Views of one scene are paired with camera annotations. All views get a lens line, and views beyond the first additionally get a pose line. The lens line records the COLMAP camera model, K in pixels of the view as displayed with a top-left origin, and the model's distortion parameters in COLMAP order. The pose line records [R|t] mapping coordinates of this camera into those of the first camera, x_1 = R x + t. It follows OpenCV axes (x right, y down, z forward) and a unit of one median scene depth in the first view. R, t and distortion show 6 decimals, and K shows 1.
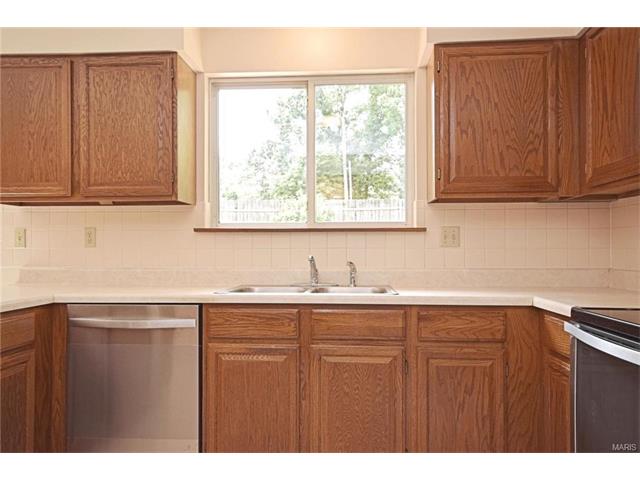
lens RADIAL K [[482.5, 0, 323.0], [0, 482.5, 245.0], [0, 0, 1]] dist [0.024889, 0.008900]
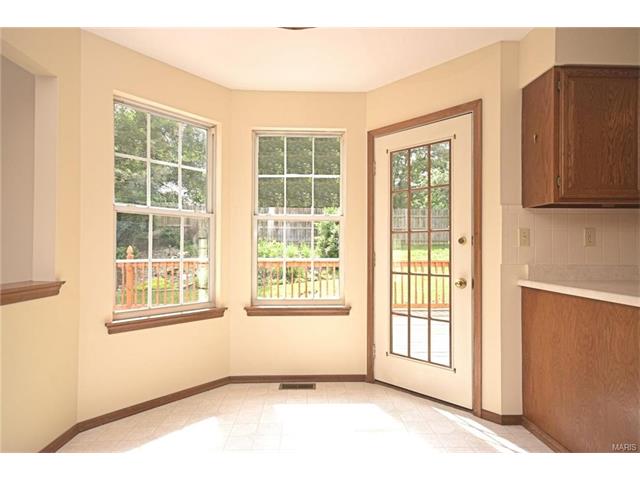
lens RADIAL K [[365.4, 0, 320.0], [0, 365.4, 240.0], [0, 0, 1]] dist [0.037823, -0.000078]
pose [[0.992394, 0.011240, 0.122585, -1.344578], [-0.009452, 0.999840, -0.015157, 0.010633], [-0.122736, 0.013883, 0.992342, 0.269069]]
